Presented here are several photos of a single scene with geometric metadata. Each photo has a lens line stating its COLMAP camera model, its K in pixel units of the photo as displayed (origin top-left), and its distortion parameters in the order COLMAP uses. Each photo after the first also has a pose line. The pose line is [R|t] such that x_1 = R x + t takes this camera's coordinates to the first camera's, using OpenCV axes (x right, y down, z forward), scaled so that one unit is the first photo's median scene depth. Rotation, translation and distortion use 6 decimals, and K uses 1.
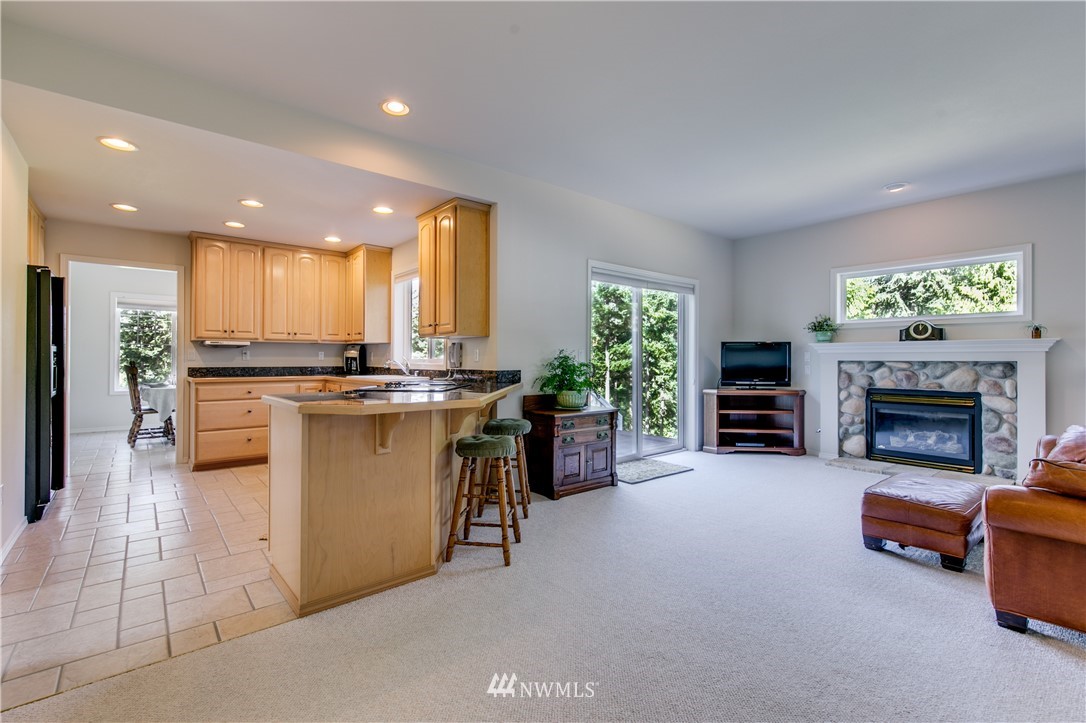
lens RADIAL K [[484.1, 0, 542.4], [0, 484.1, 355.5], [0, 0, 1]] dist [-0.001662, -0.000085]
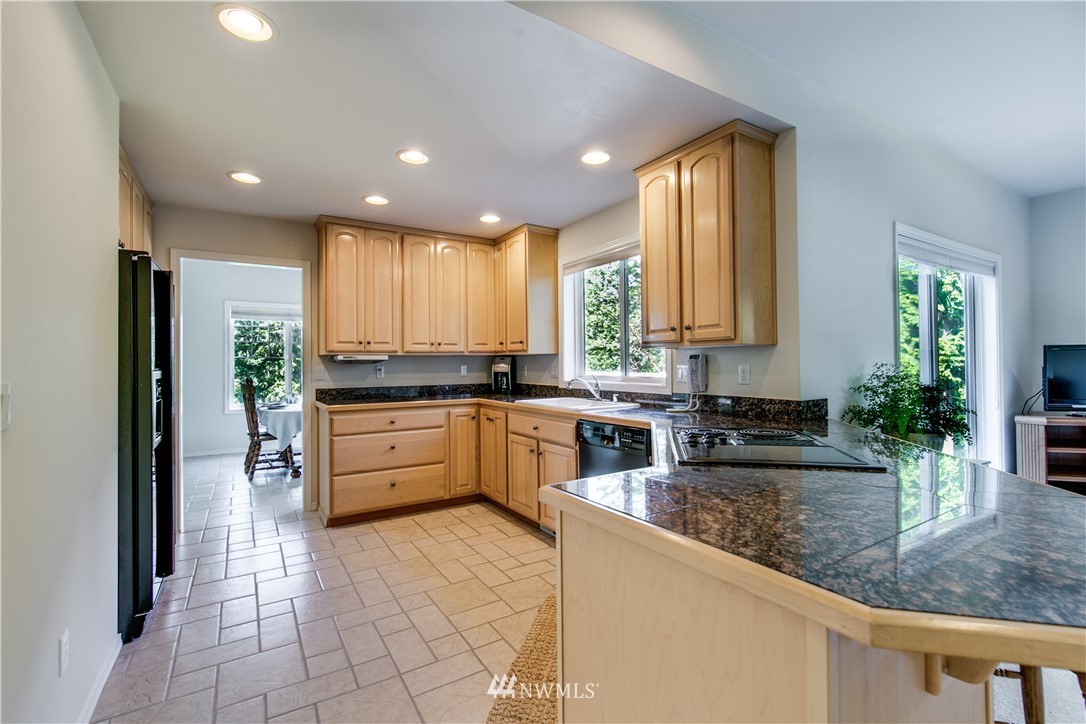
lens RADIAL K [[480.3, 0, 542.1], [0, 480.3, 357.5], [0, 0, 1]] dist [-0.002206, 0.000046]
pose [[0.990213, -0.012609, -0.138996, -0.253516], [0.012126, 0.999917, -0.004321, -0.018910], [0.139039, 0.002594, 0.990283, 0.270601]]
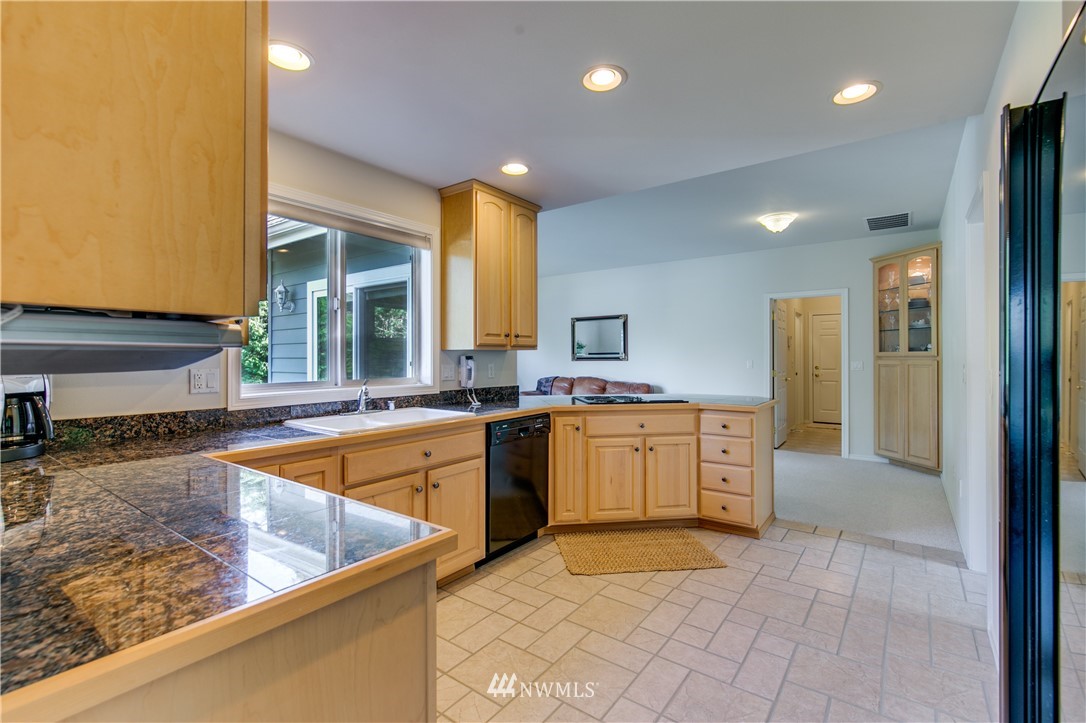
lens RADIAL K [[480.3, 0, 542.1], [0, 480.3, 357.0], [0, 0, 1]] dist [-0.002206, 0.000046]
pose [[-0.224202, -0.000256, 0.974543, -0.820832], [-0.005129, 0.999986, -0.000917, -0.020260], [-0.974529, -0.005204, -0.224201, 0.899882]]
